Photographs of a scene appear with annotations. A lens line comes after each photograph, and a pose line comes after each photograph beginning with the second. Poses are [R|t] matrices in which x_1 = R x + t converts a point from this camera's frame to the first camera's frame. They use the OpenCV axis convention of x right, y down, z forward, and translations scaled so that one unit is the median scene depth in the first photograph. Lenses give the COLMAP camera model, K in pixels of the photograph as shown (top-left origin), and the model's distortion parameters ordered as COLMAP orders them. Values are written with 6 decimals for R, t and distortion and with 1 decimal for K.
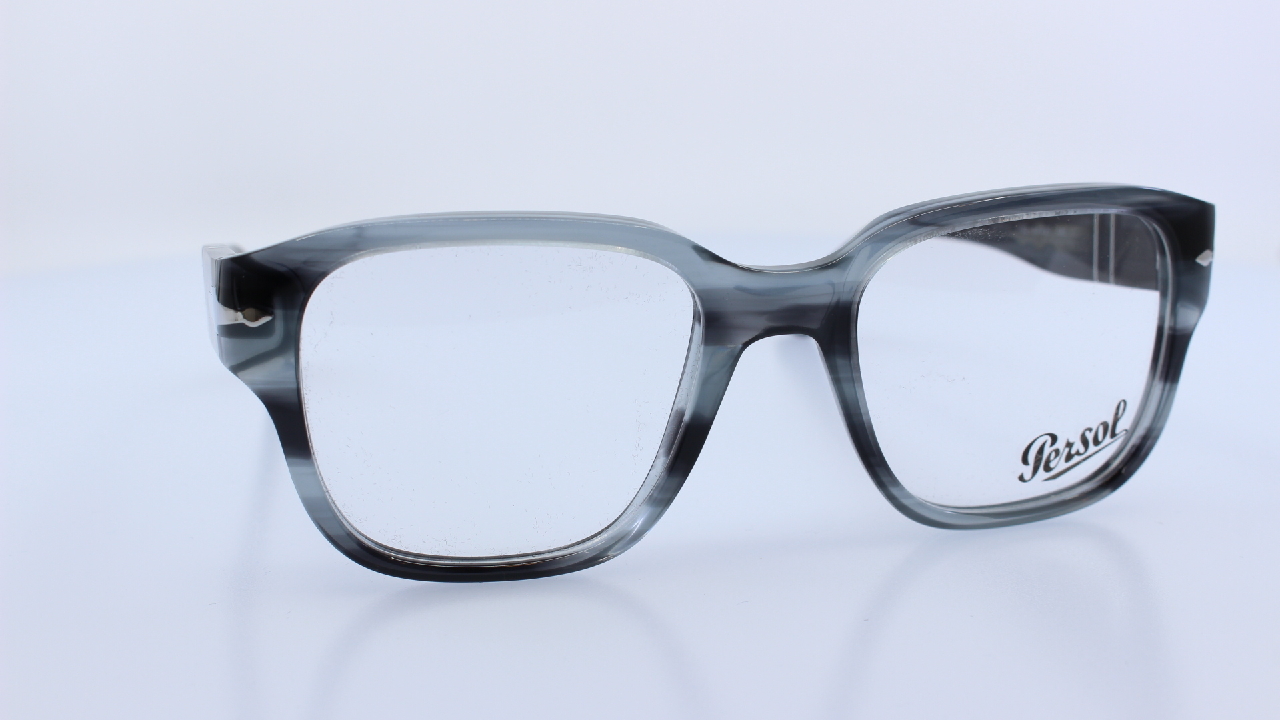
lens RADIAL K [[1672.8, 0, 640.0], [0, 1672.8, 360.0], [0, 0, 1]] dist [-0.106767, 0.016536]
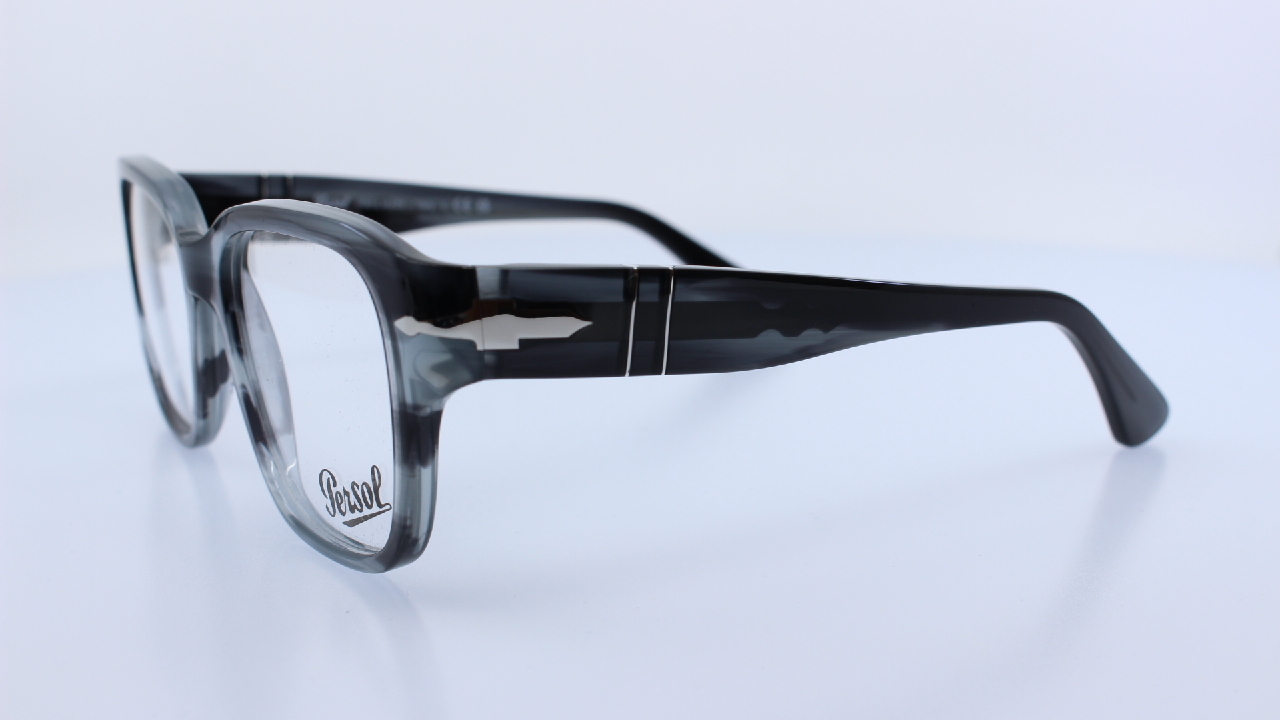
lens RADIAL K [[1672.8, 0, 640.0], [0, 1672.8, 360.0], [0, 0, 1]] dist [-0.106767, 0.016536]
pose [[0.275971, 0.219278, -0.935819, 1.149375], [-0.197978, 0.965719, 0.167901, -0.206448], [0.940556, 0.138935, 0.309922, 0.860609]]
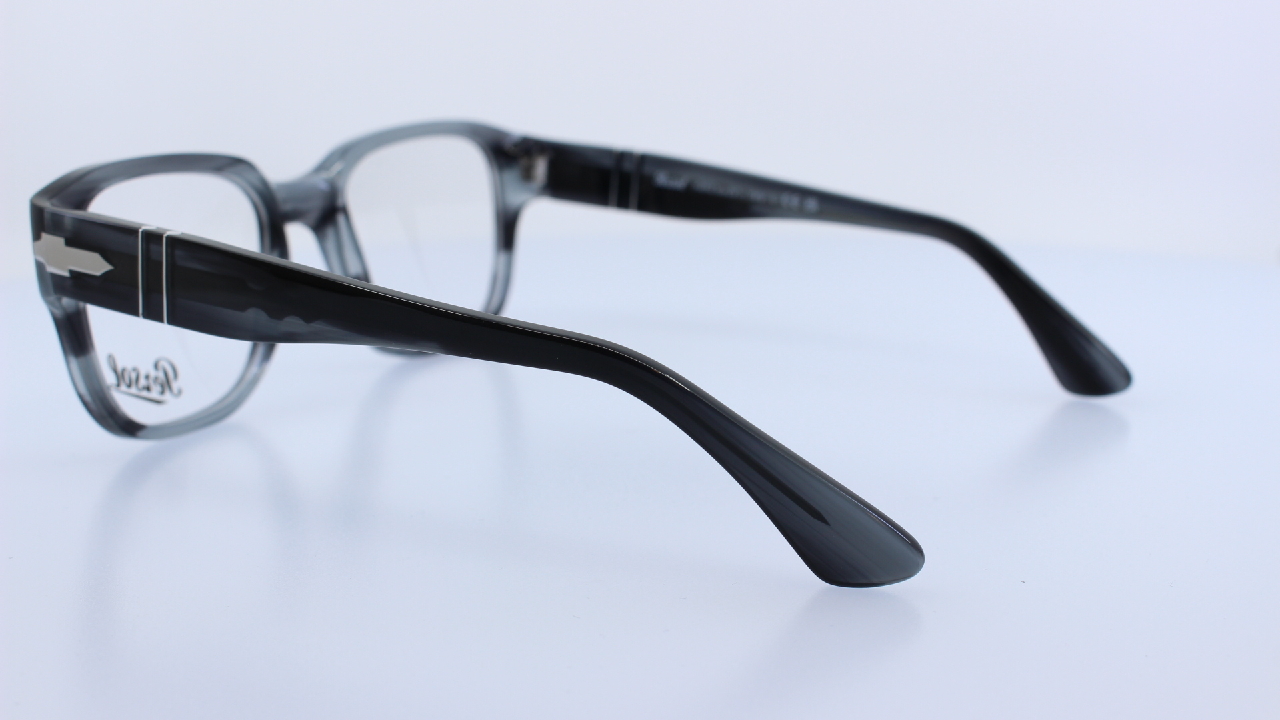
lens RADIAL K [[1672.8, 0, 640.0], [0, 1672.8, 360.0], [0, 0, 1]] dist [-0.106767, 0.016536]
pose [[-0.690689, 0.177443, -0.701044, 0.851919], [-0.133314, 0.921570, 0.364605, -0.446972], [0.710758, 0.345287, -0.612862, 1.991247]]
